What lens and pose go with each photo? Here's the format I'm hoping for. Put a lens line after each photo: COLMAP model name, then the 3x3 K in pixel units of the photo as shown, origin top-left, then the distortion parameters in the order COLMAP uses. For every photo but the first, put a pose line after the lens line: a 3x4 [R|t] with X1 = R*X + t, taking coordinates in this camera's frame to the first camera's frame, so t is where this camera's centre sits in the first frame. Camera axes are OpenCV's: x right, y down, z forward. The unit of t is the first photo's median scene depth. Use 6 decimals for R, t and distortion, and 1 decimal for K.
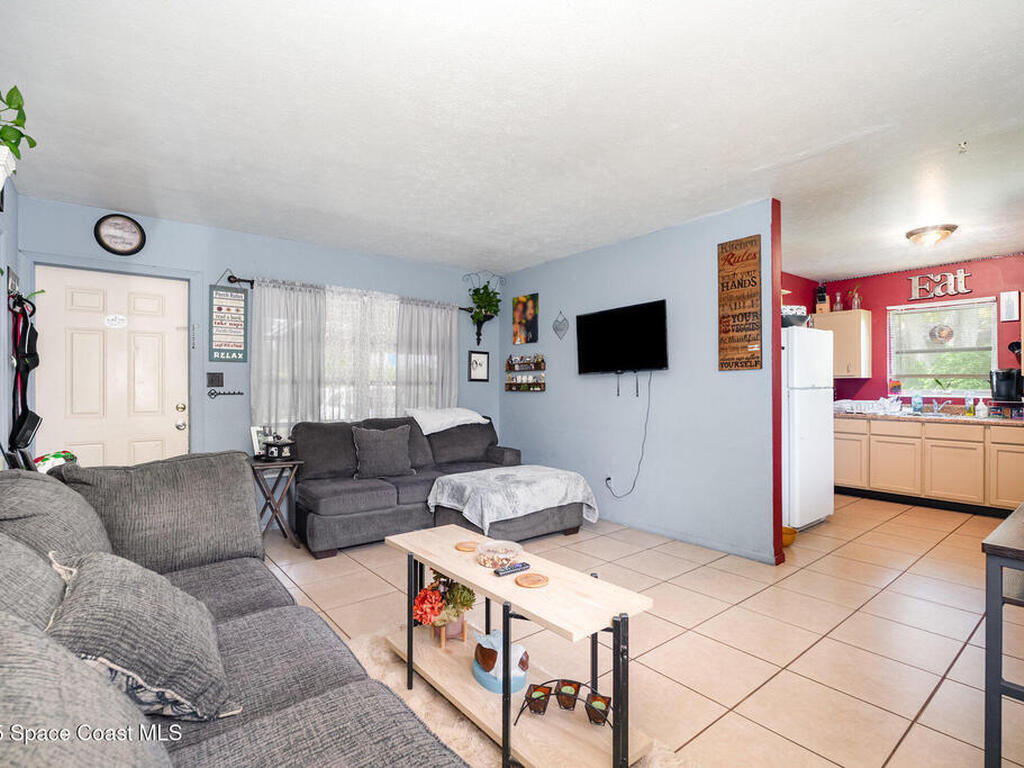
lens RADIAL K [[506.5, 0, 521.7], [0, 506.5, 385.5], [0, 0, 1]] dist [-0.001512, -0.000747]
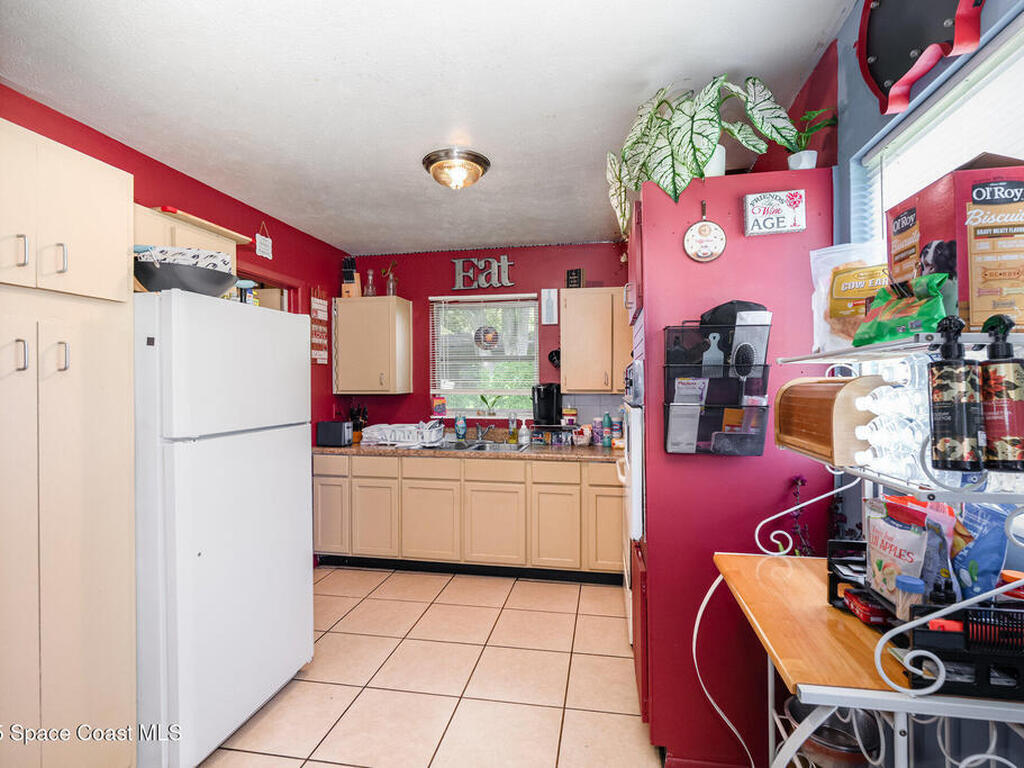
lens RADIAL K [[506.5, 0, 520.8], [0, 506.5, 387.6], [0, 0, 1]] dist [-0.001512, -0.000747]
pose [[0.753539, -0.004948, 0.657385, 0.385898], [0.002764, 0.999987, 0.004358, -0.029696], [-0.657398, -0.001467, 0.753542, 0.407246]]
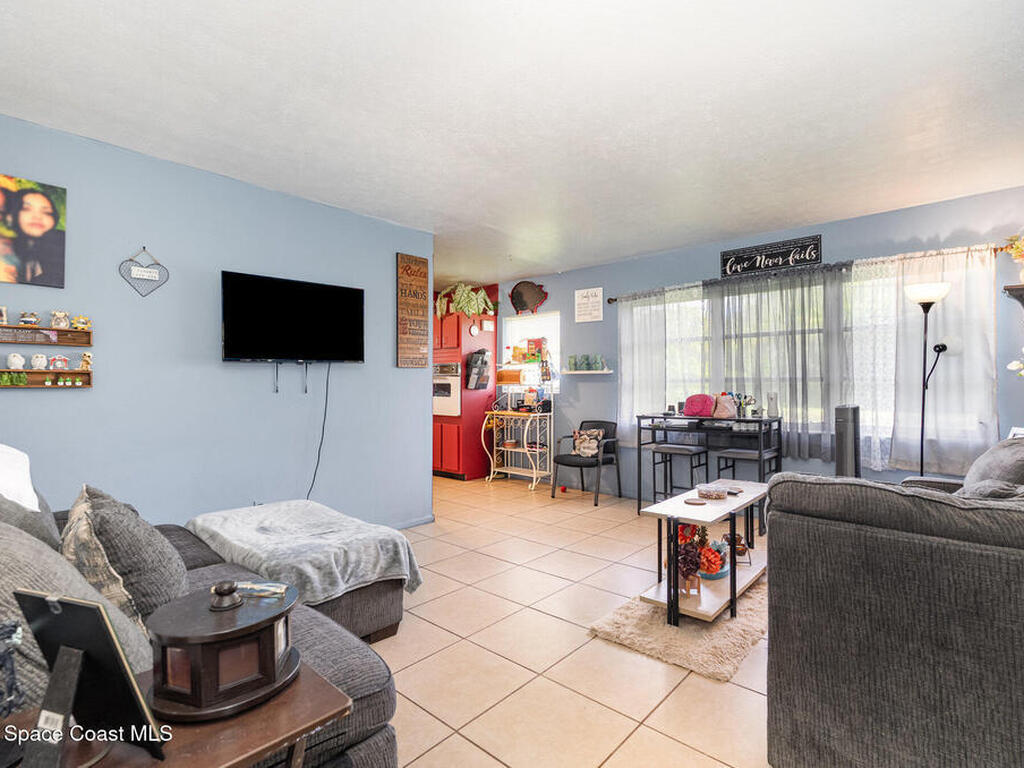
lens RADIAL K [[506.5, 0, 507.4], [0, 506.5, 380.8], [0, 0, 1]] dist [-0.001512, -0.000747]
pose [[-0.141380, 0.007635, 0.989926, -0.546748], [-0.005465, 0.999949, -0.008493, 0.006401], [-0.989940, -0.006611, -0.141331, 0.681768]]
